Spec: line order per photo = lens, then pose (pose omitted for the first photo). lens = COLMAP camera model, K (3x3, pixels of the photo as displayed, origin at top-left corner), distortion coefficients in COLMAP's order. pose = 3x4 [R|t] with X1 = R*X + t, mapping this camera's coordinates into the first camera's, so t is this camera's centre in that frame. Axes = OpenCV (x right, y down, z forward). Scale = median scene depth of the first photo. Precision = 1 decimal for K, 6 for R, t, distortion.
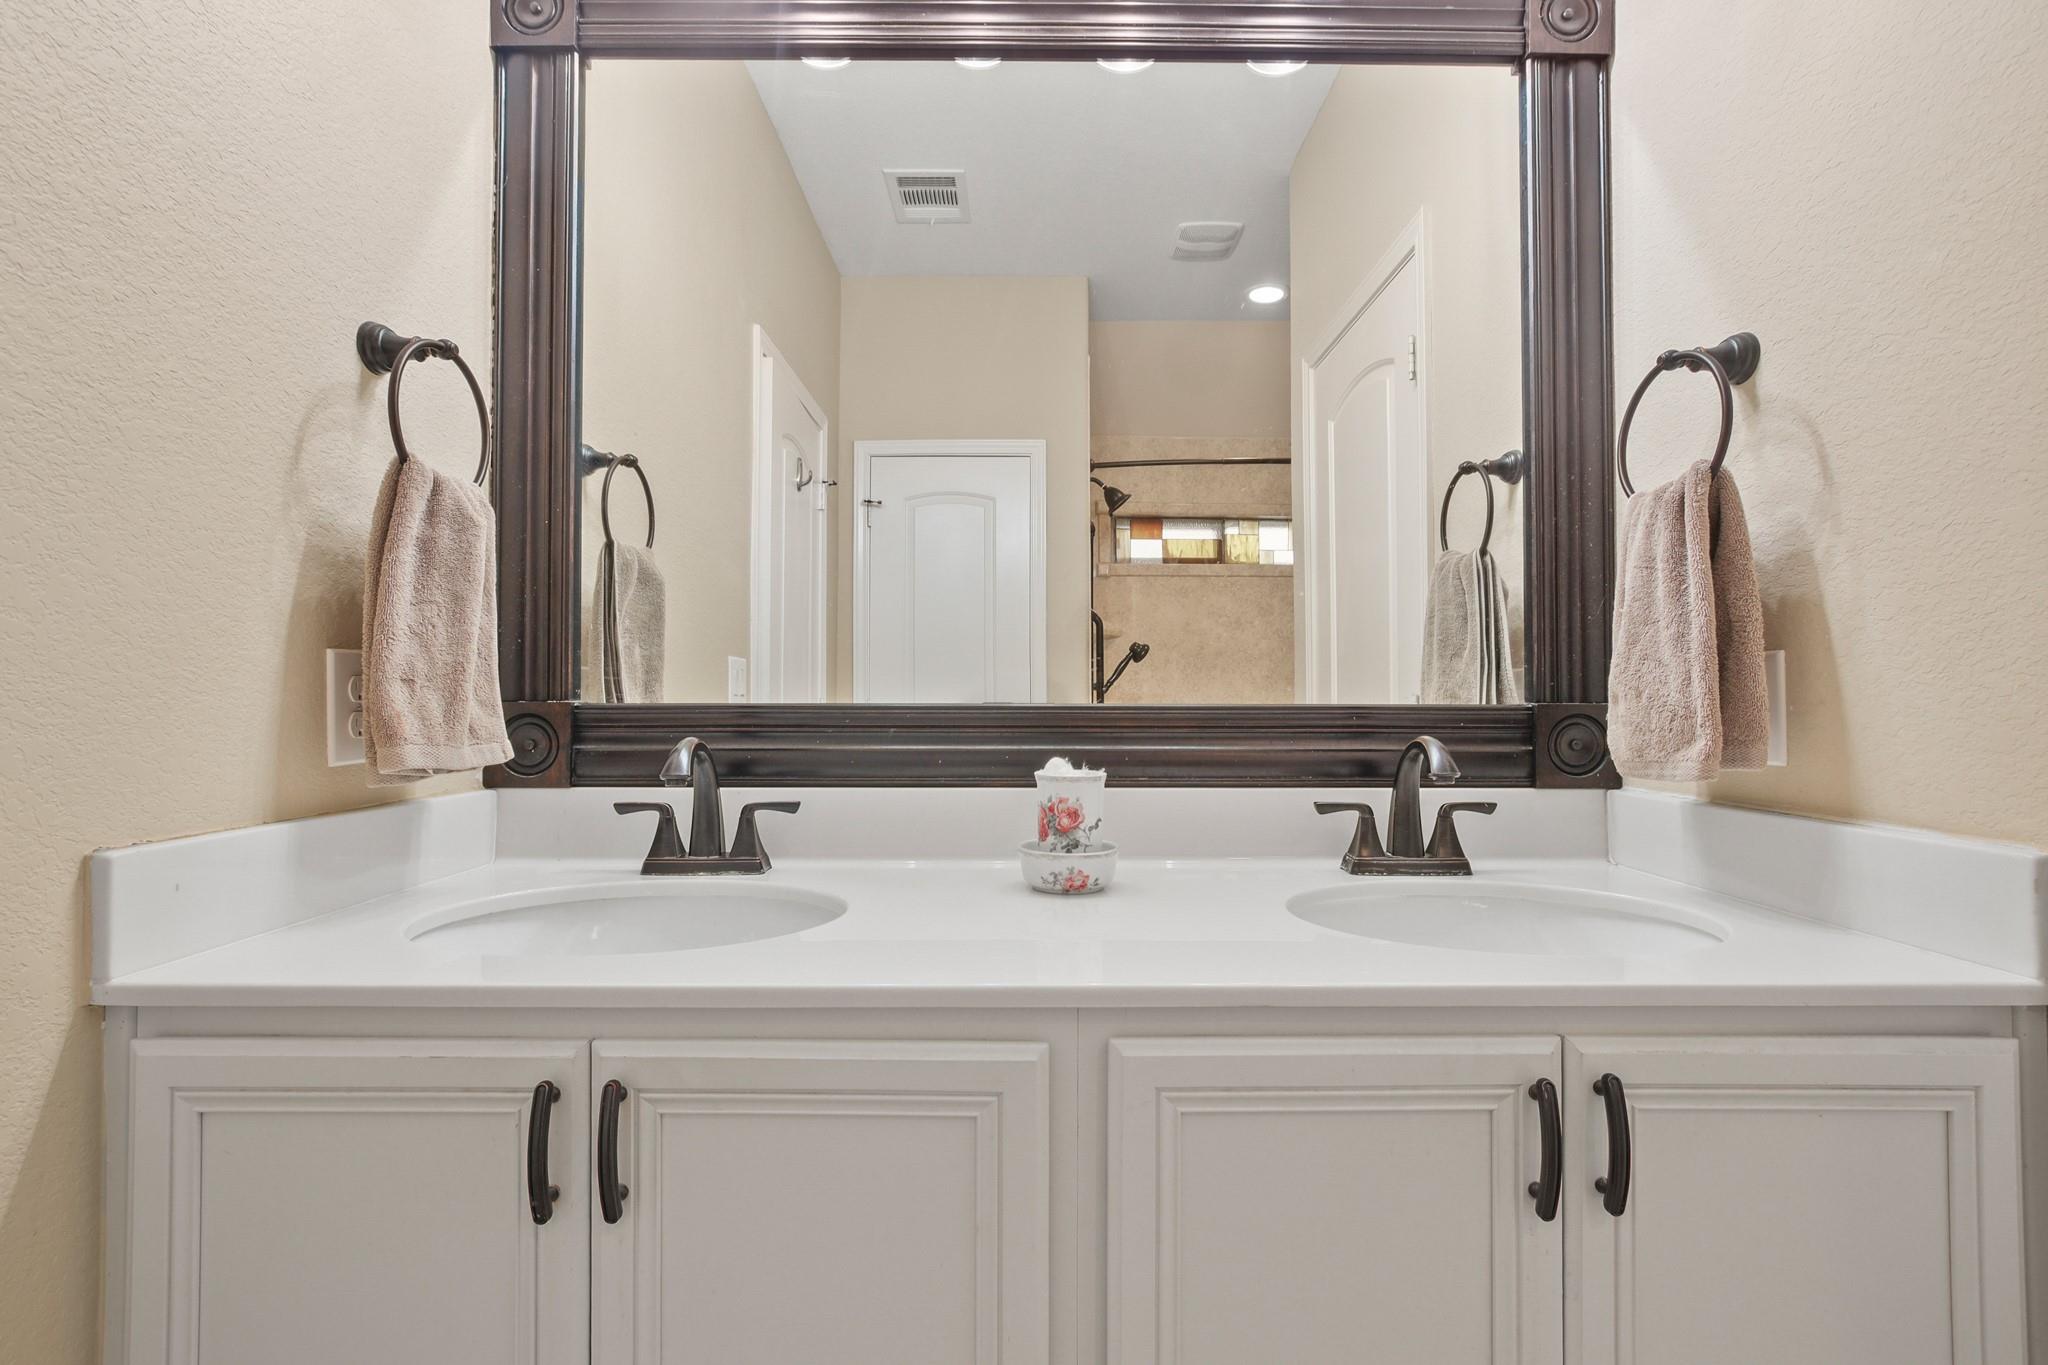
lens RADIAL K [[945.8, 0, 1026.2], [0, 945.8, 692.5], [0, 0, 1]] dist [-0.024057, 0.016663]
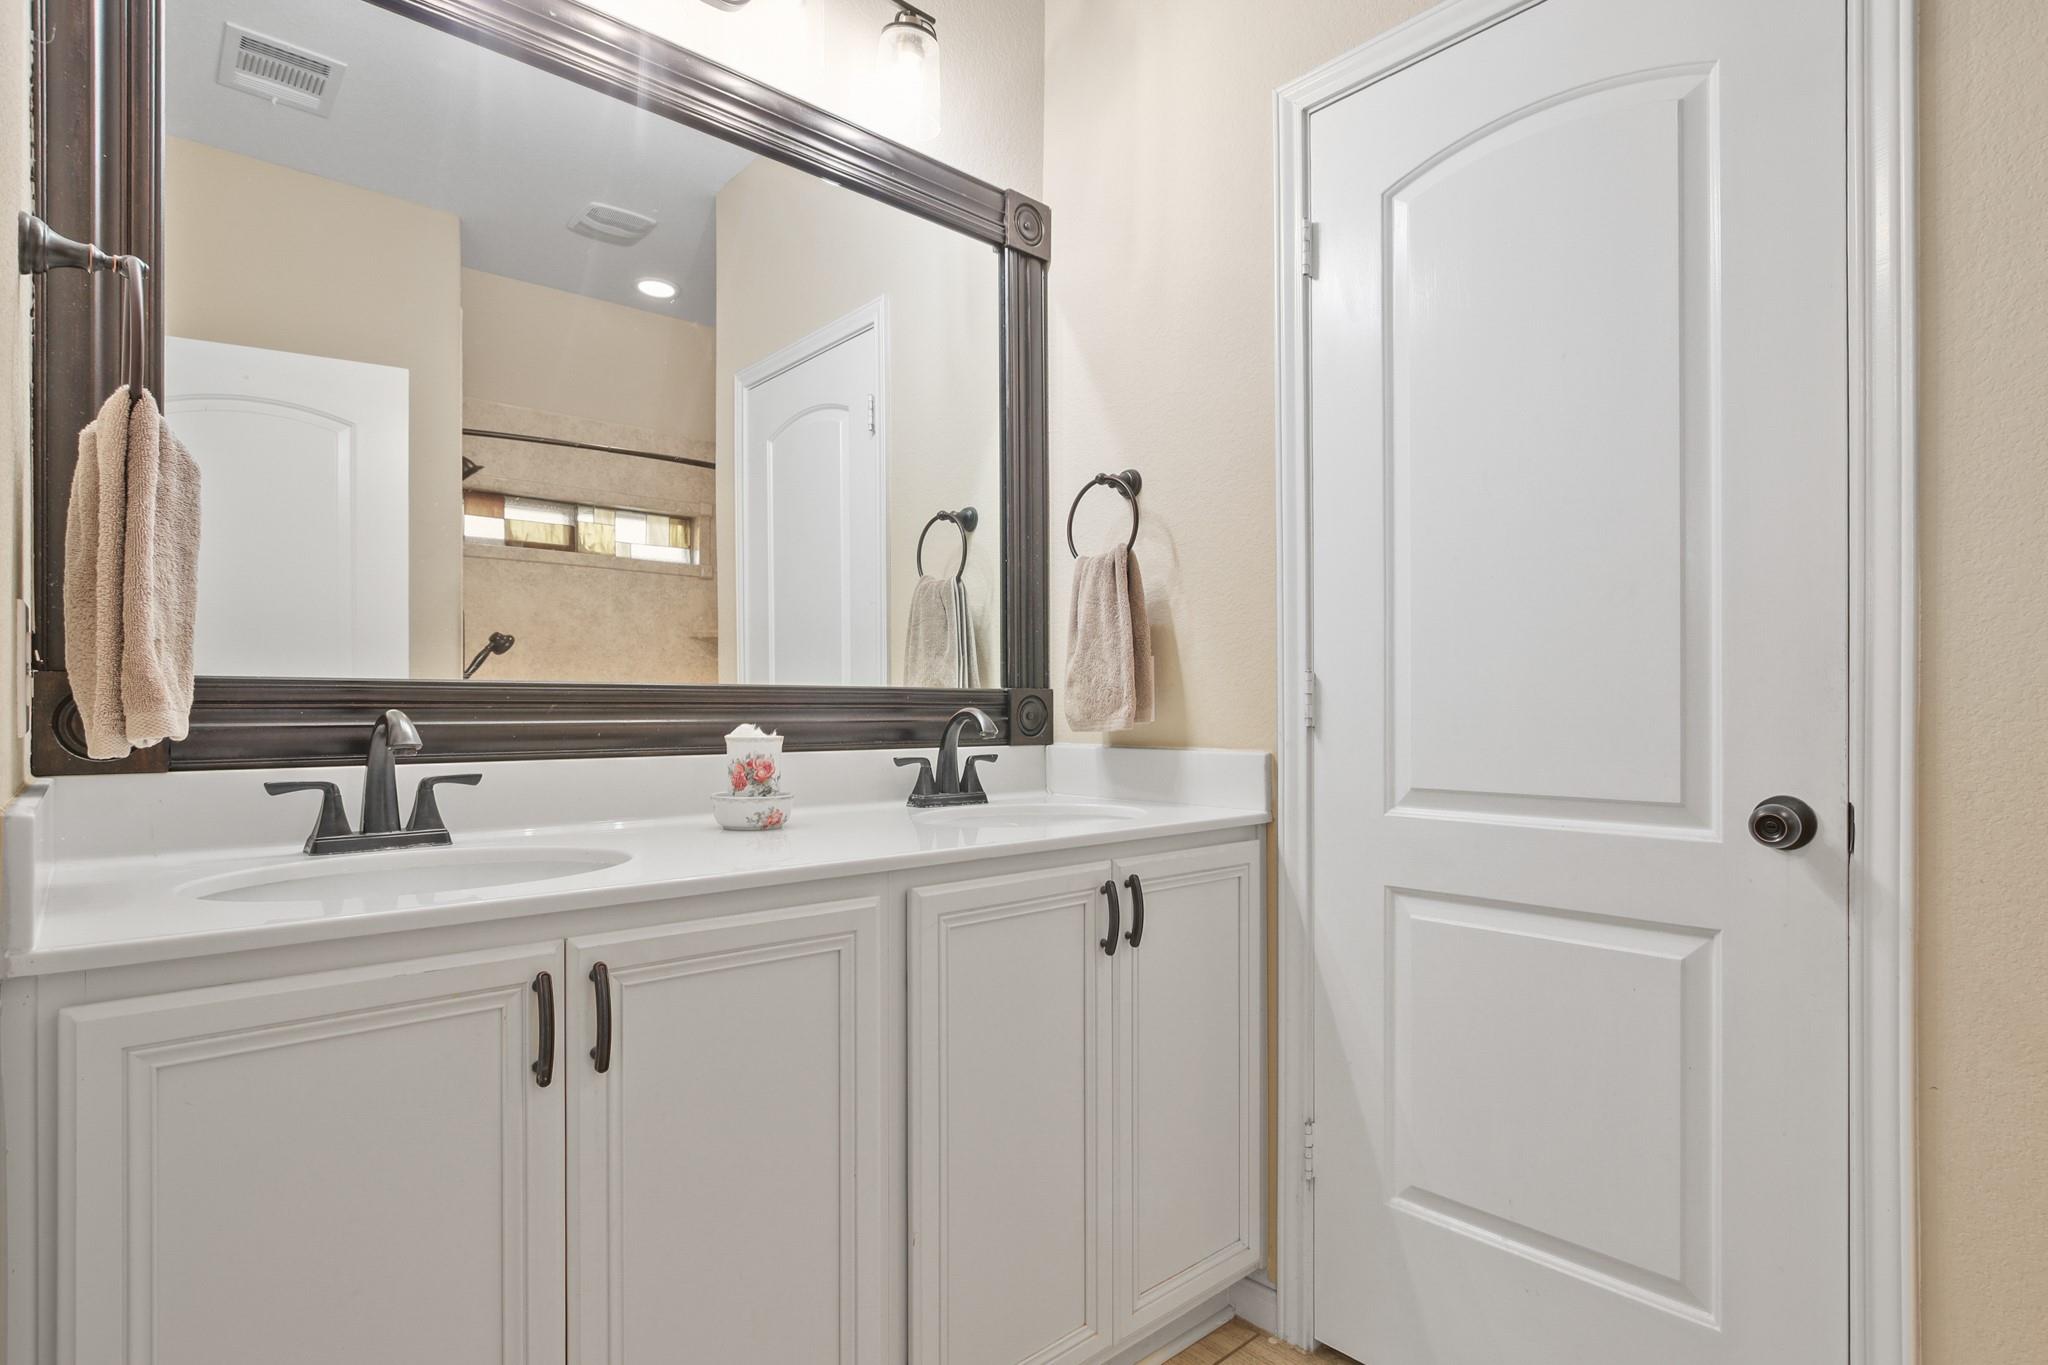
lens RADIAL K [[1070.2, 0, 1020.8], [0, 1070.2, 707.4], [0, 0, 1]] dist [-0.034028, 0.018168]
pose [[0.744067, 0.000155, 0.668105, -0.577330], [-0.004224, 0.999981, 0.004472, 0.035257], [-0.668091, -0.006149, 0.744054, -0.264210]]
